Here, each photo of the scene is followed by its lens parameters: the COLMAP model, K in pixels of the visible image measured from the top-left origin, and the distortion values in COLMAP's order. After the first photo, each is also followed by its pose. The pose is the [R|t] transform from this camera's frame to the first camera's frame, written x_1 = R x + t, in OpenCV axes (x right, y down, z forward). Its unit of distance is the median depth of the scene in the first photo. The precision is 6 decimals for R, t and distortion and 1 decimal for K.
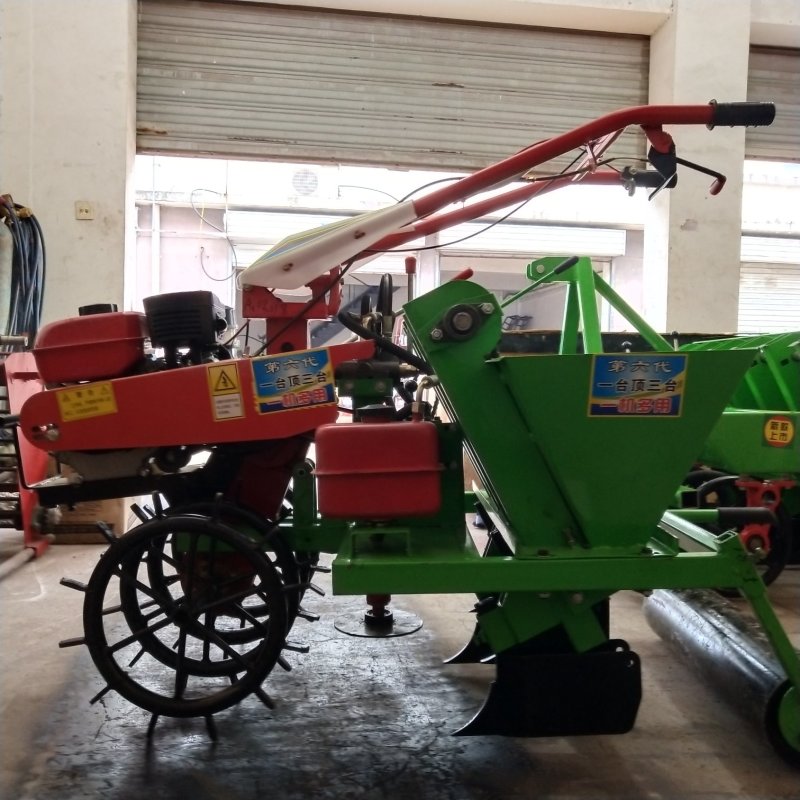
lens RADIAL K [[855.9, 0, 398.3], [0, 855.9, 401.4], [0, 0, 1]] dist [0.001107, 0.000000]
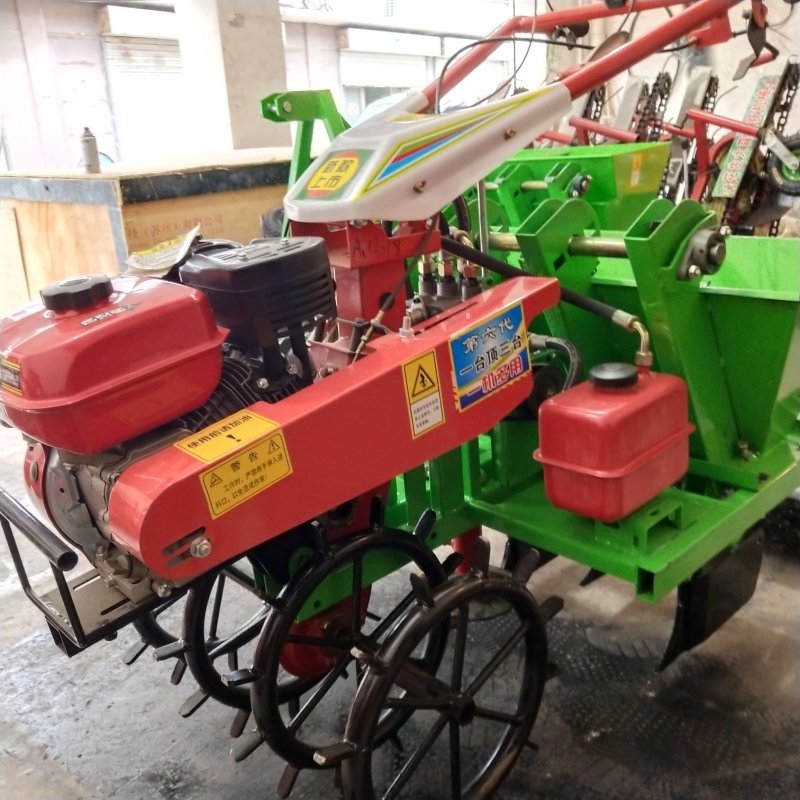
lens RADIAL K [[855.9, 0, 400.3], [0, 855.9, 397.3], [0, 0, 1]] dist [0.001107, 0.000000]
pose [[0.718792, -0.265181, 0.642664, -0.642242], [0.095194, 0.953231, 0.286860, -0.201919], [-0.688677, -0.145015, 0.710419, 0.528331]]
